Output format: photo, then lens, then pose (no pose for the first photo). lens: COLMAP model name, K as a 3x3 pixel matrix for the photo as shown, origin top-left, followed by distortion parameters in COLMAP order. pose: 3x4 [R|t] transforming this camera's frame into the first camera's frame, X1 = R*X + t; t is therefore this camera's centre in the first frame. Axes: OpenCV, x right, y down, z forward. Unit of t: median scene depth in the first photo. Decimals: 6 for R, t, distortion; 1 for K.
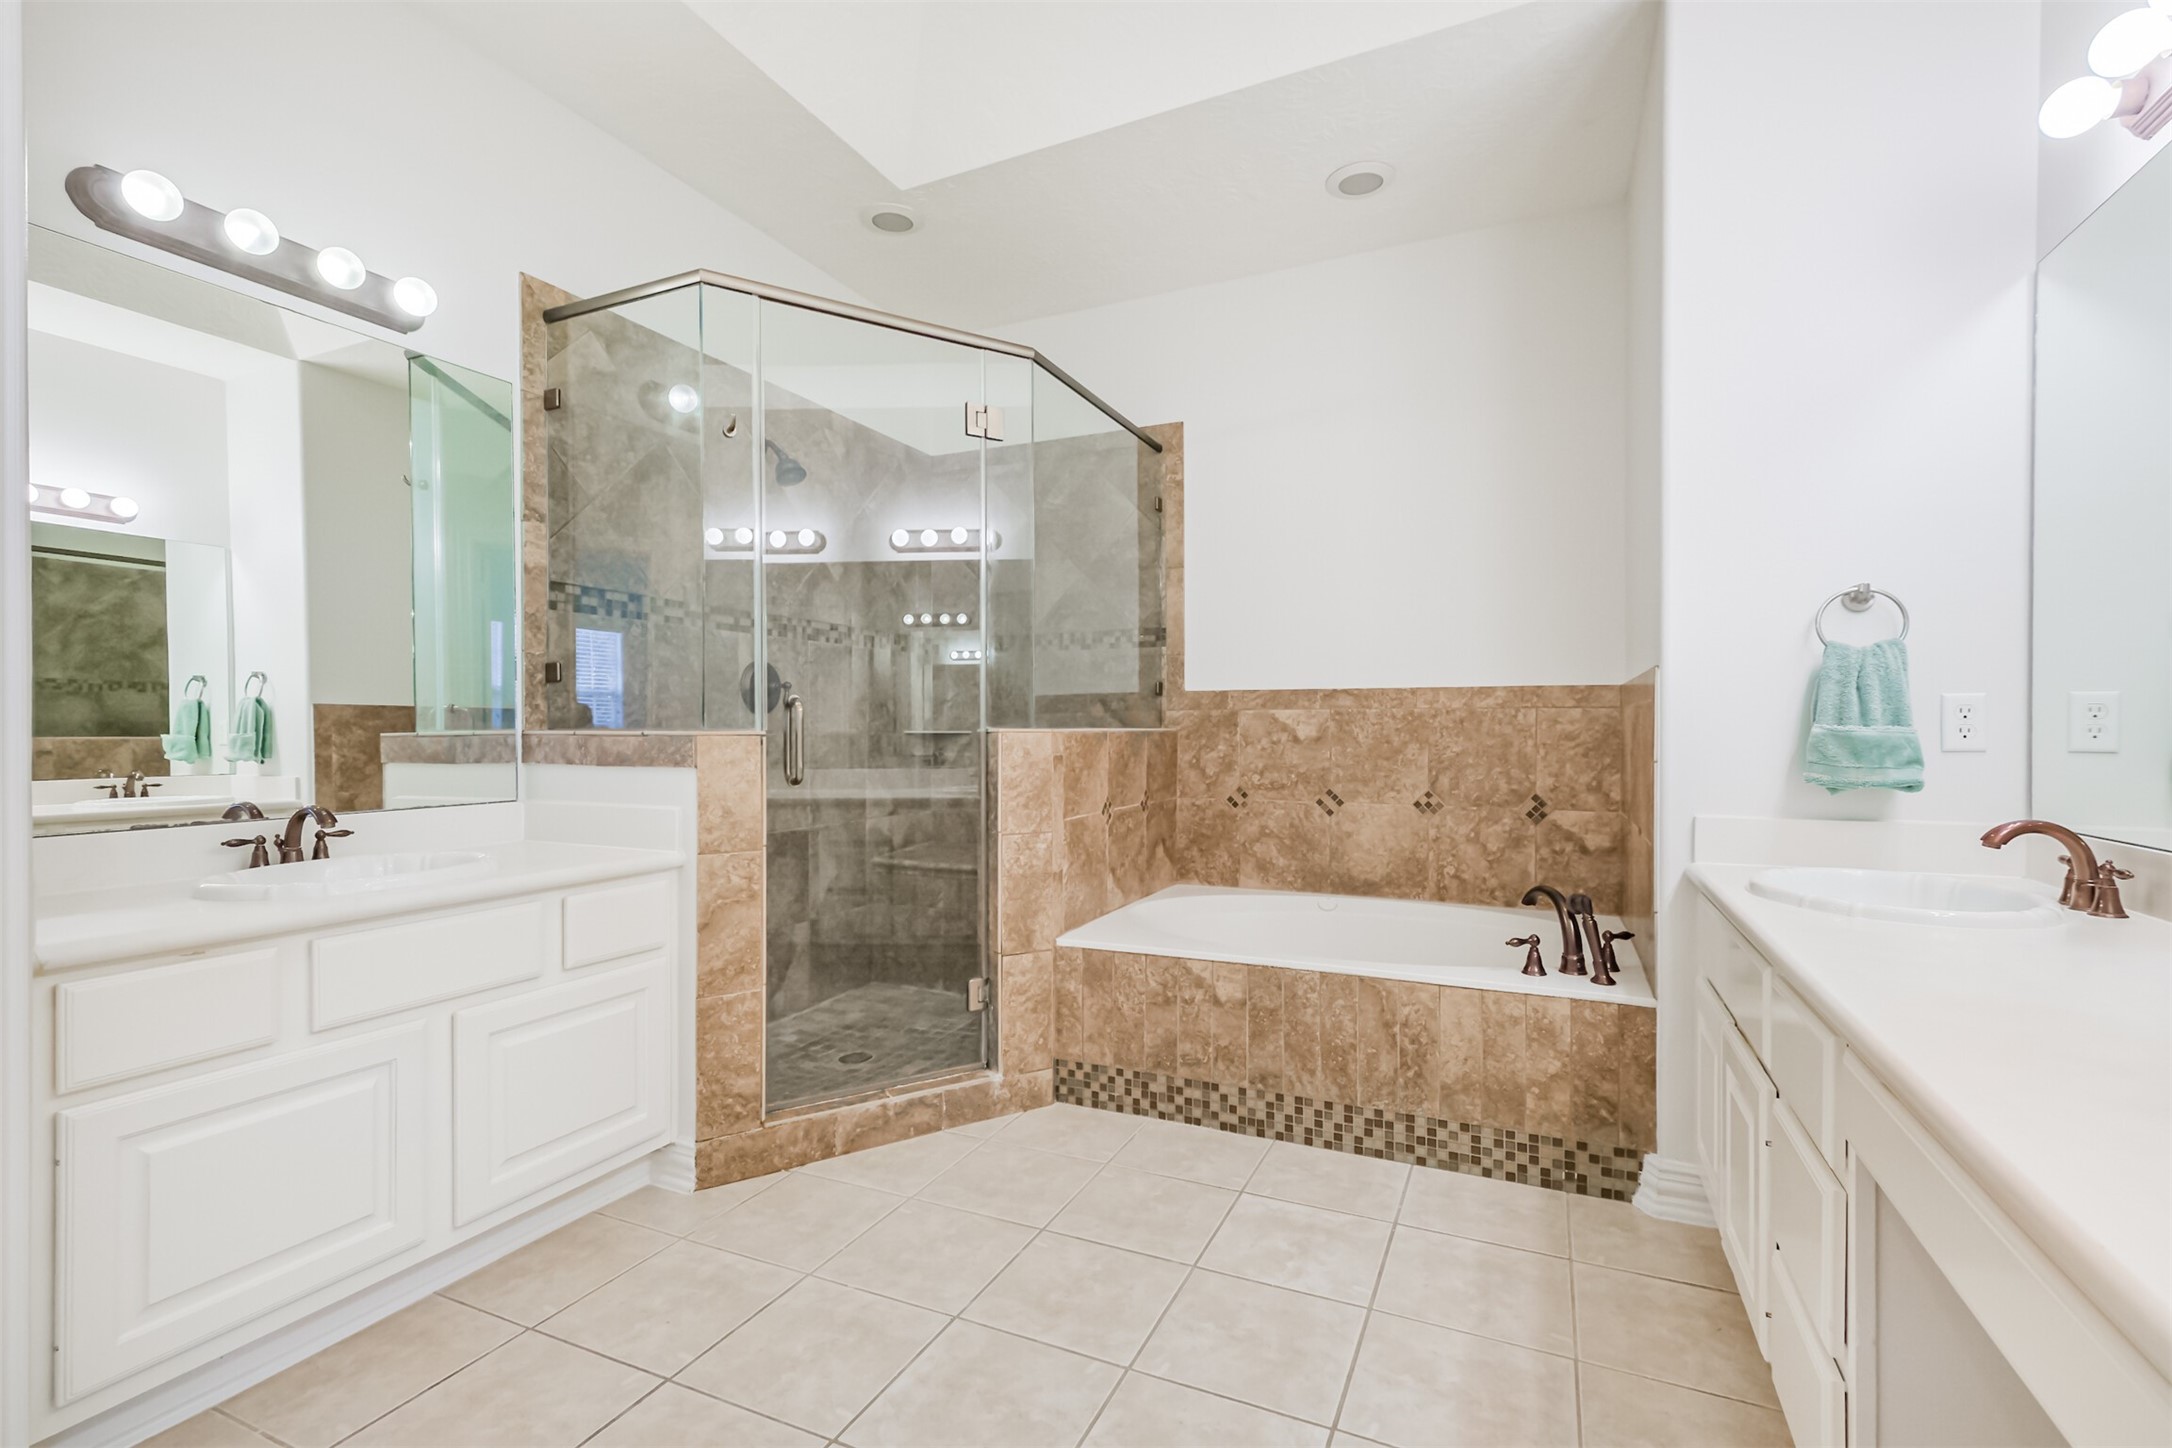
lens RADIAL K [[965.8, 0, 1091.5], [0, 965.8, 727.1], [0, 0, 1]] dist [-0.013616, -0.000172]
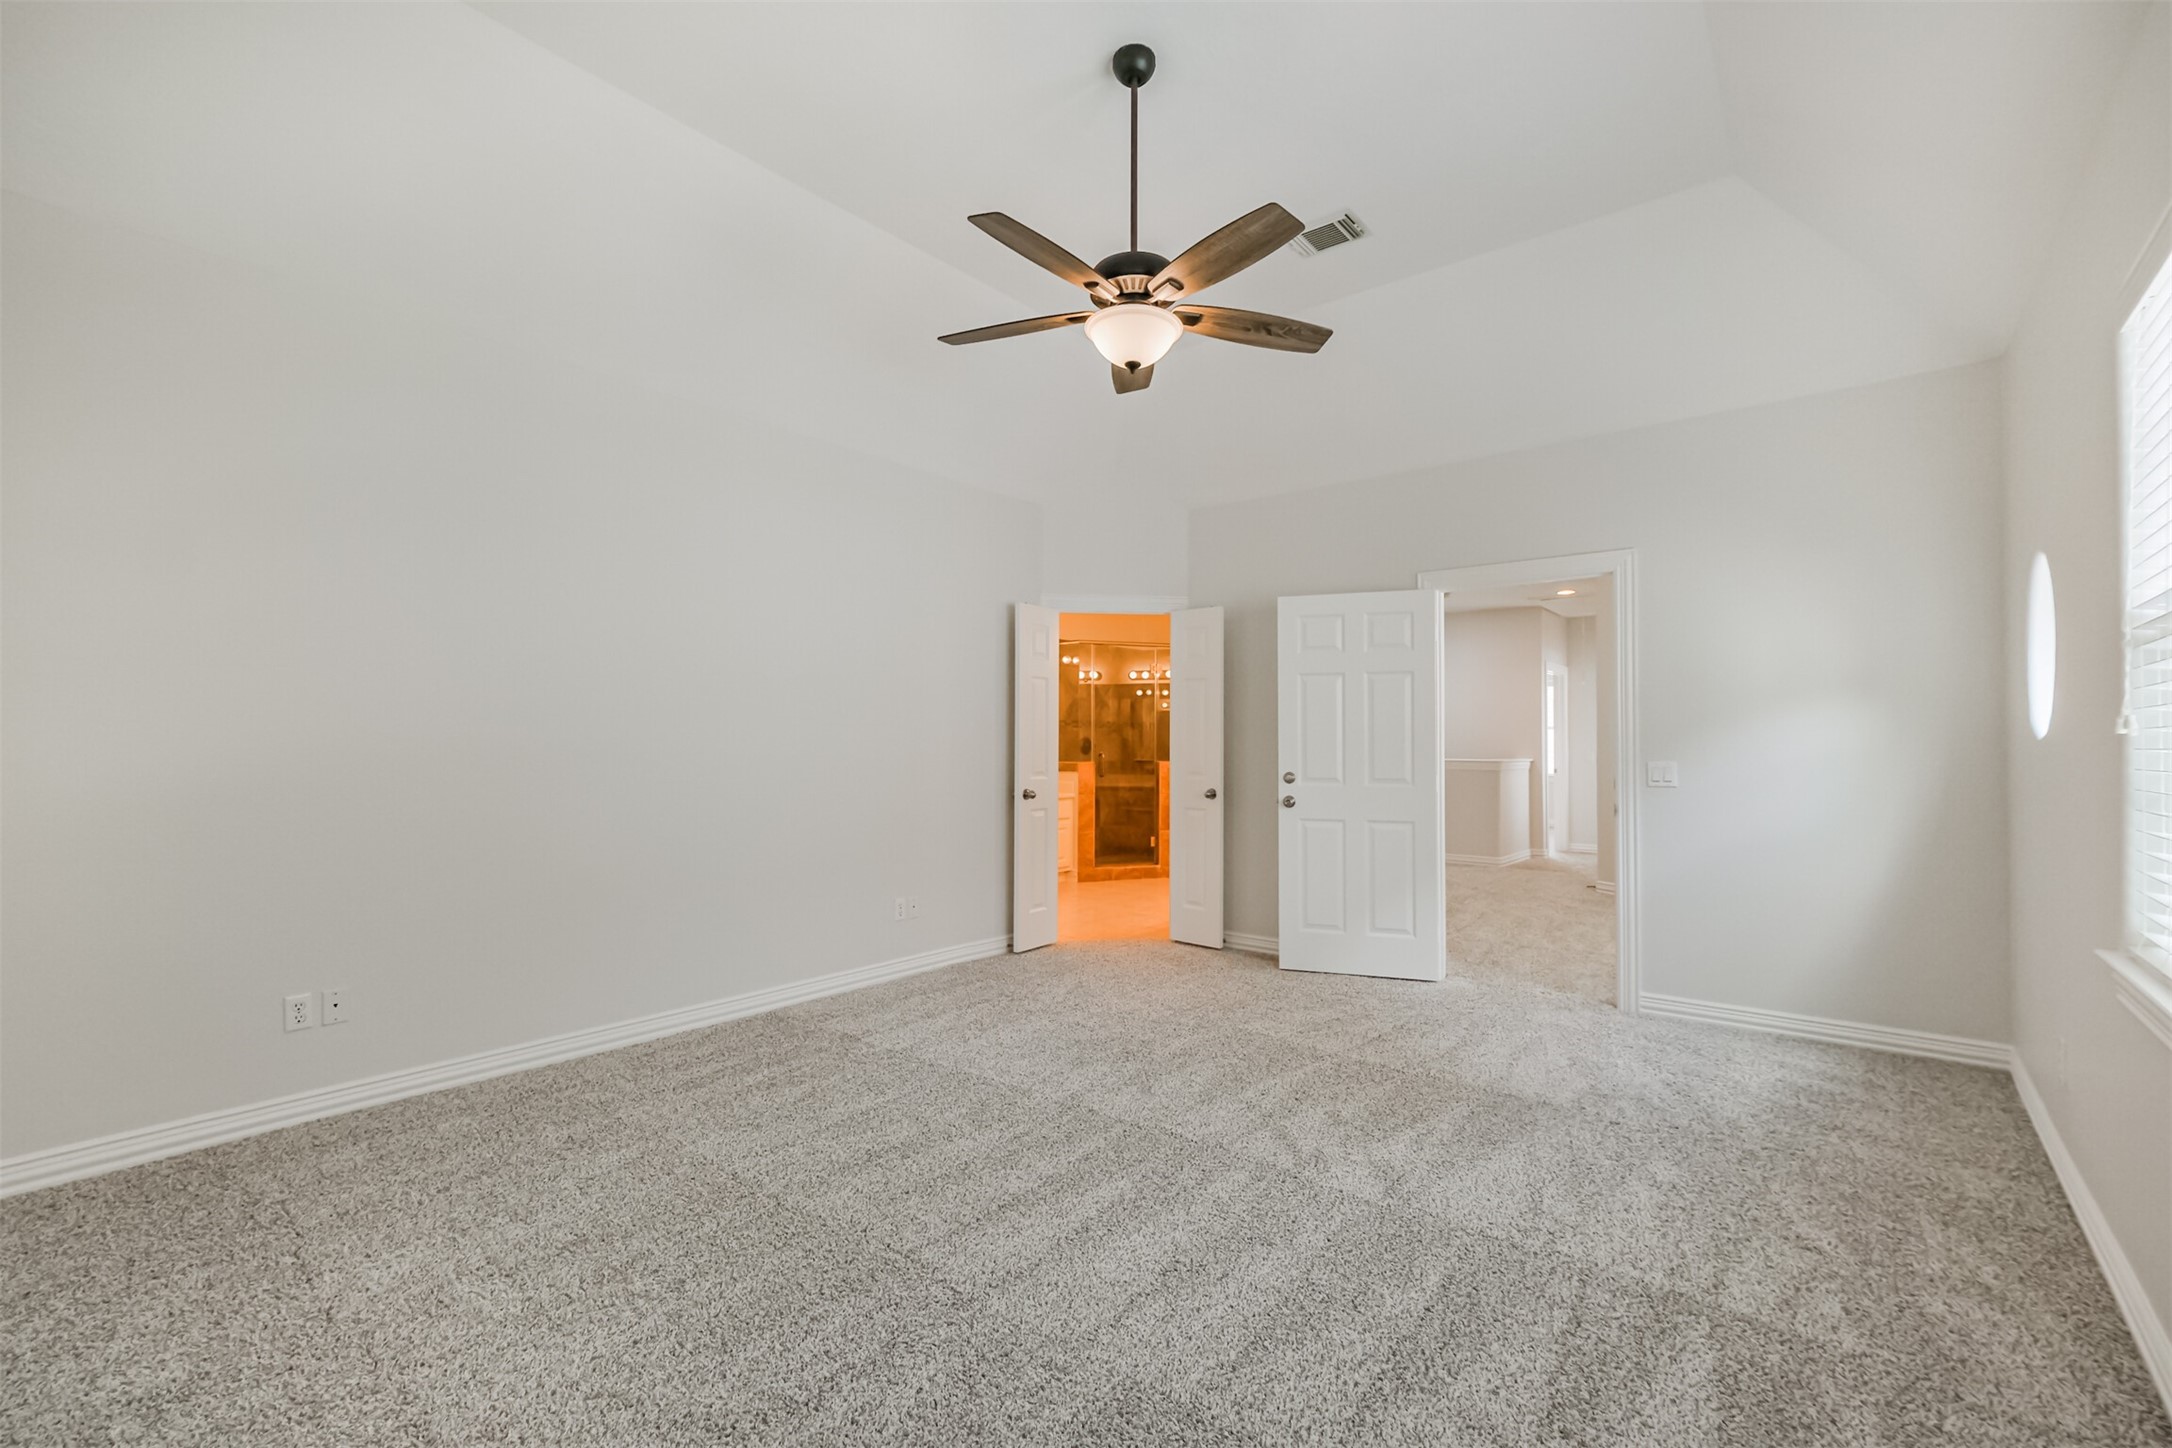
lens RADIAL K [[965.8, 0, 1089.3], [0, 965.8, 735.4], [0, 0, 1]] dist [-0.013616, -0.000172]
pose [[0.968892, 0.002687, -0.247469, 0.490539], [-0.003965, 0.999981, -0.004668, -0.072872], [0.247451, 0.005504, 0.968885, -2.284065]]
